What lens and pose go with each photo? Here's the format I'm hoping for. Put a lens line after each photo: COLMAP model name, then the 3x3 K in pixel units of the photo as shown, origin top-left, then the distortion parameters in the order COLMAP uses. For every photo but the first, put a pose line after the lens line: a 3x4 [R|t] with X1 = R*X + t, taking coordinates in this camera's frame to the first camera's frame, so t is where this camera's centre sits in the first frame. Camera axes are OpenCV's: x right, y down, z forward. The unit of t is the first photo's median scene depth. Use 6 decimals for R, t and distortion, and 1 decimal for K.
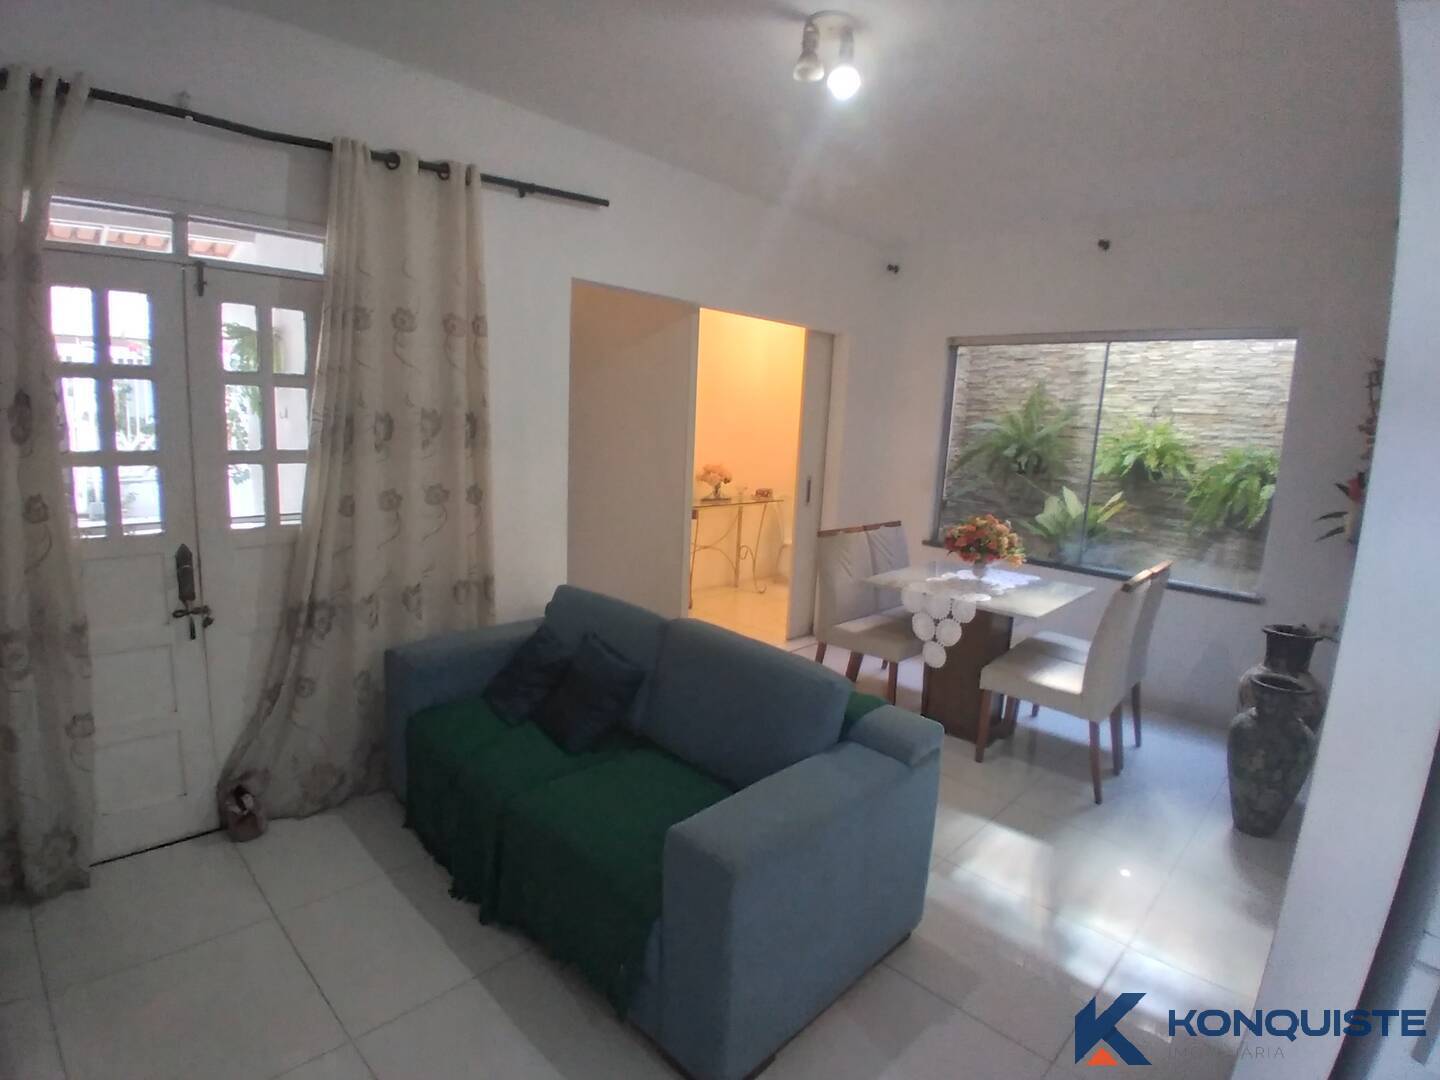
lens RADIAL K [[715.9, 0, 715.6], [0, 715.9, 531.4], [0, 0, 1]] dist [0.011867, -0.050270]
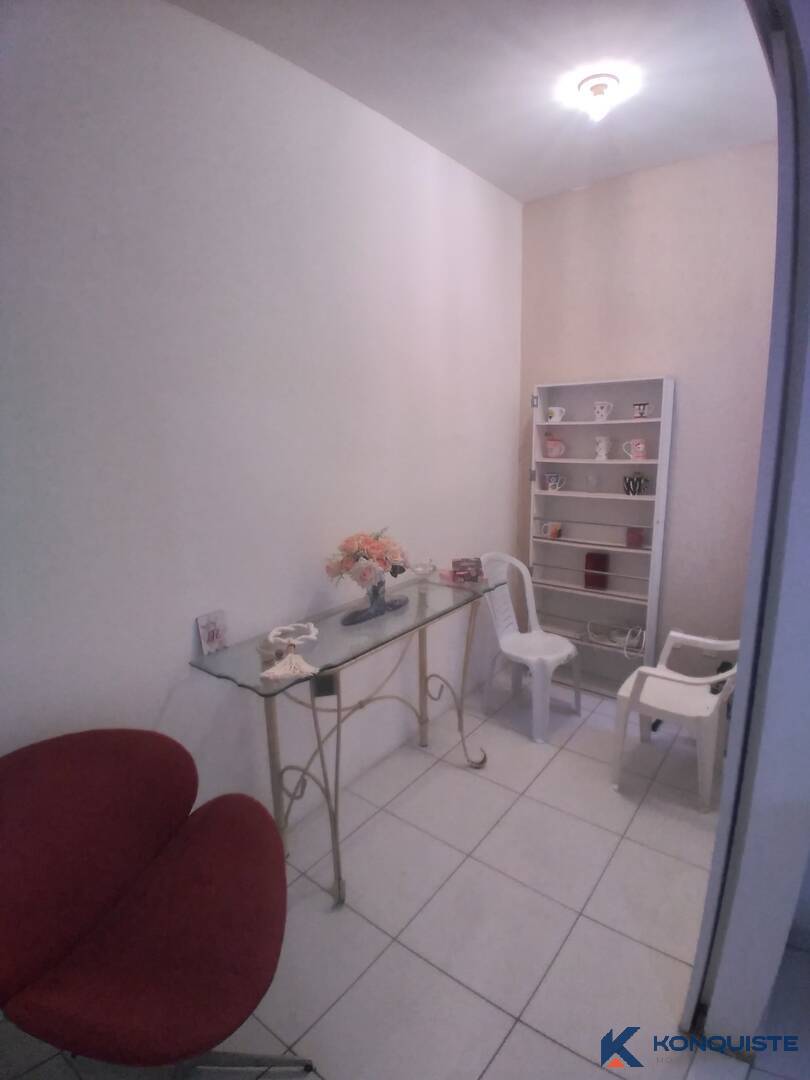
lens RADIAL K [[536.9, 0, 405.0], [0, 536.9, 540.0], [0, 0, 1]] dist [0.011867, -0.050270]
pose [[0.992106, -0.089157, 0.088183, -0.006965], [0.084387, 0.994834, 0.056423, -0.108619], [-0.092758, -0.048536, 0.994505, 0.688449]]
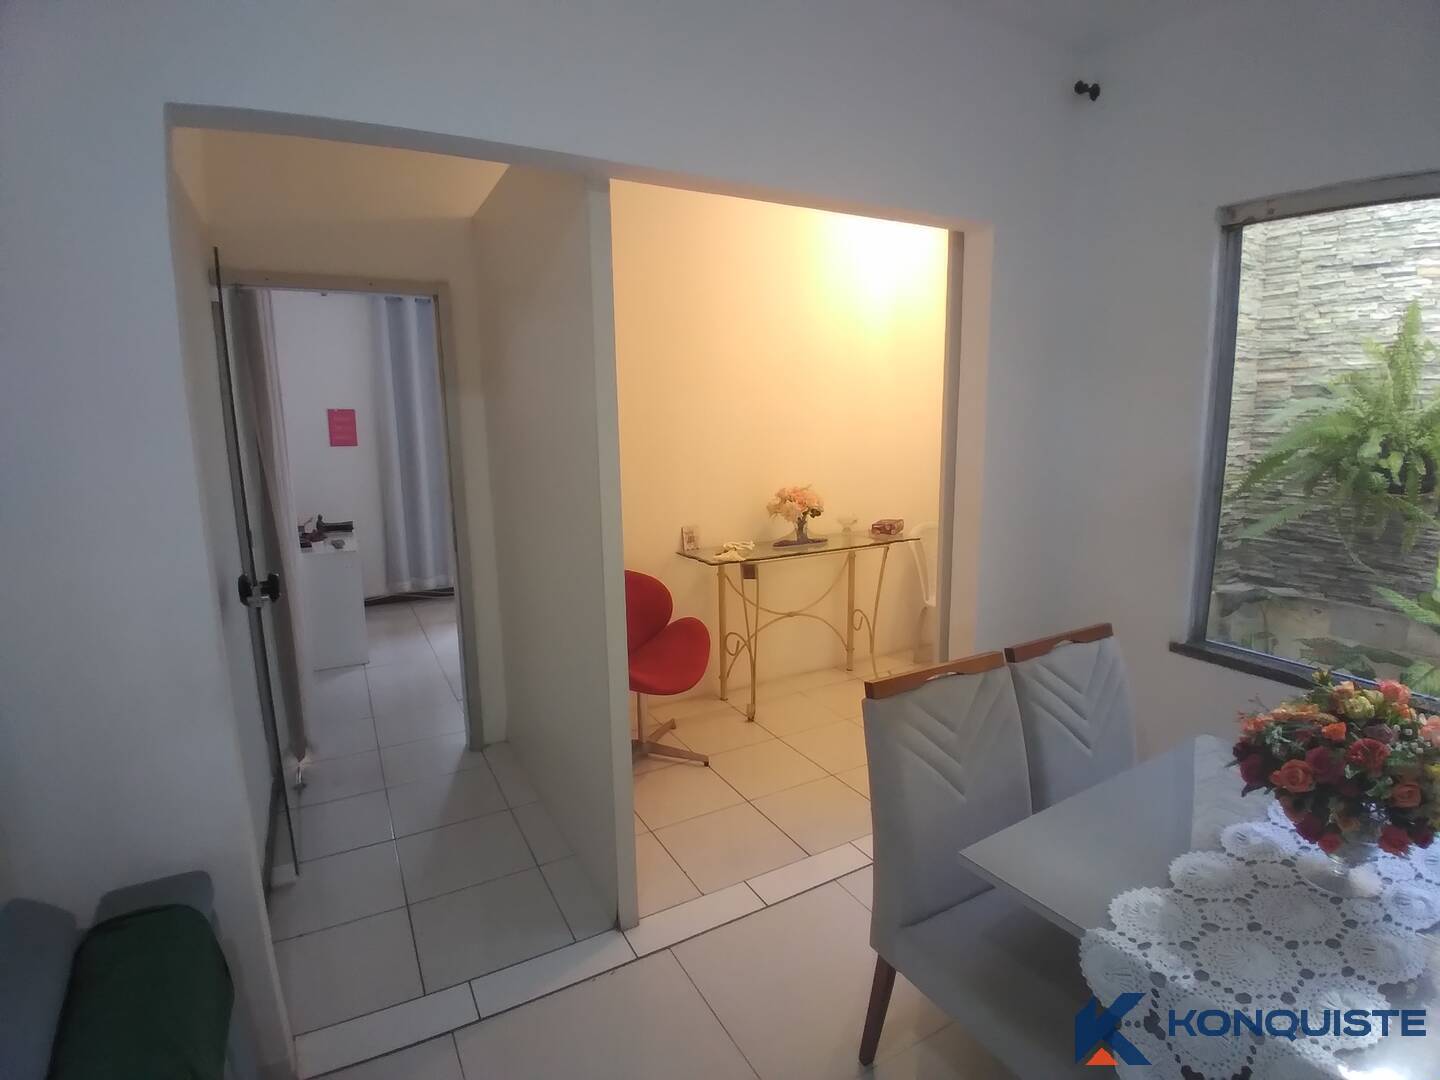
lens RADIAL K [[715.9, 0, 715.6], [0, 715.9, 531.4], [0, 0, 1]] dist [0.011867, -0.050270]
pose [[0.956183, -0.016736, -0.292290, 0.117070], [0.016209, 0.999860, -0.004226, -0.054108], [0.292320, -0.000697, 0.956320, 0.384482]]
